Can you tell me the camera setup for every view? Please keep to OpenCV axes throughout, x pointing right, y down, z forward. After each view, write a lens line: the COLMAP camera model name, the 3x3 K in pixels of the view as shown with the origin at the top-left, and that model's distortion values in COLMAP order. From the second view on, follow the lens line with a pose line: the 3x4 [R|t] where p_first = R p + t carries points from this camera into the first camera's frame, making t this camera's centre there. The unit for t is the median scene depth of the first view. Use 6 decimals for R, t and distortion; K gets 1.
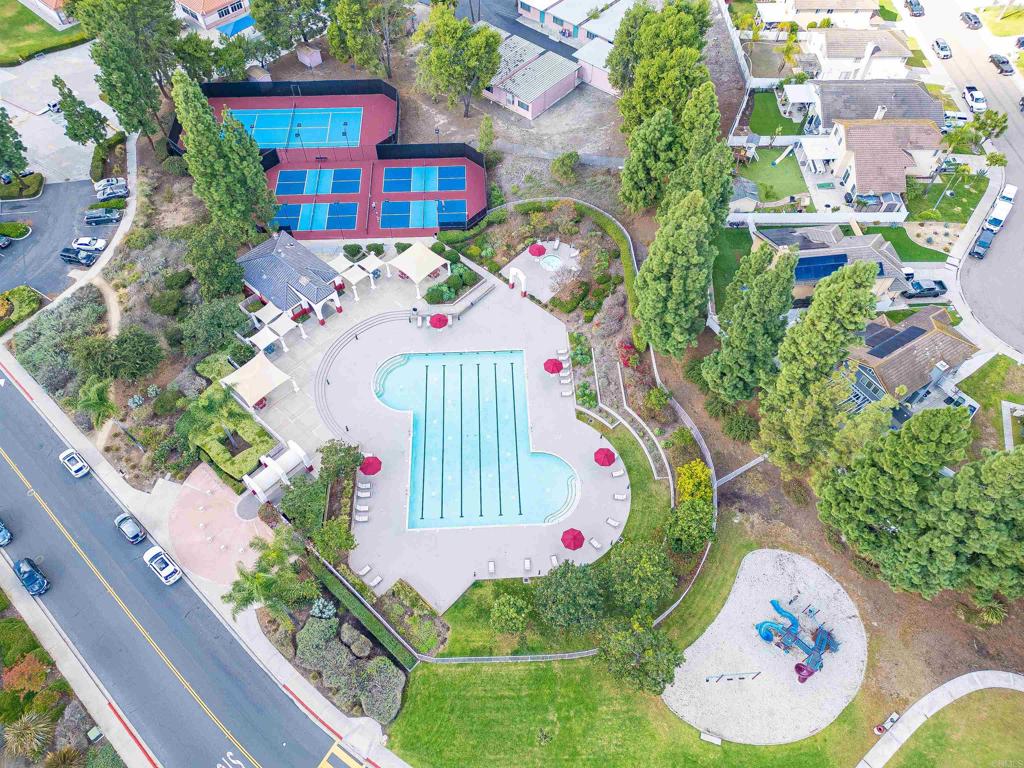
lens RADIAL K [[727.1, 0, 510.9], [0, 727.1, 385.1], [0, 0, 1]] dist [0.069681, -0.050631]
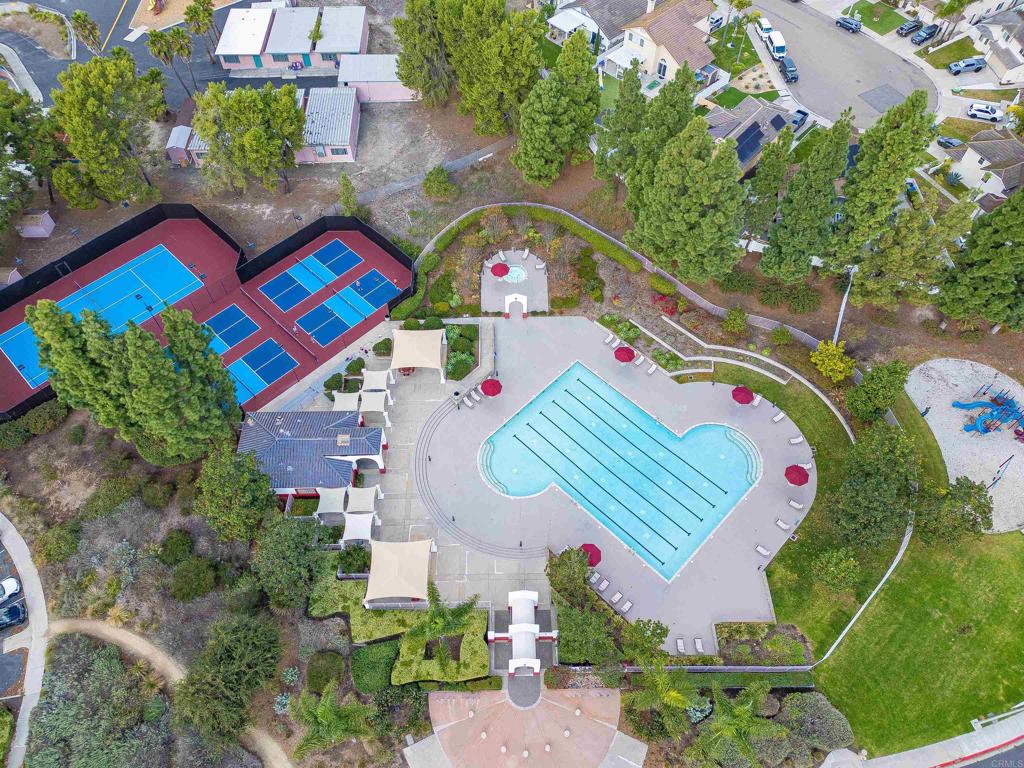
lens RADIAL K [[727.1, 0, 511.8], [0, 727.1, 384.6], [0, 0, 1]] dist [0.069681, -0.050631]
pose [[0.728701, -0.564358, 0.387937, -0.400676], [0.560565, 0.816949, 0.135505, -0.187386], [-0.393398, 0.118722, 0.911671, 0.178543]]
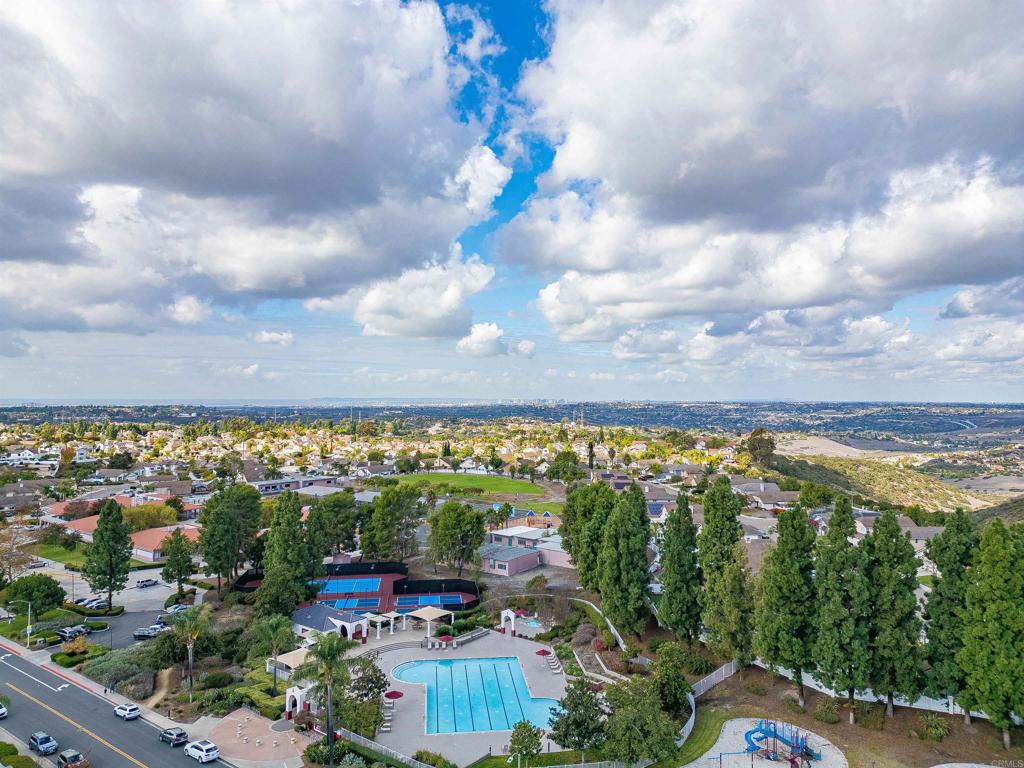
lens RADIAL K [[727.1, 0, 510.1], [0, 727.1, 394.4], [0, 0, 1]] dist [0.069681, -0.050631]
pose [[0.997628, 0.004623, 0.068687, -0.076118], [0.053472, 0.576364, -0.815442, 0.658018], [-0.043359, 0.817180, 0.574749, -0.054391]]
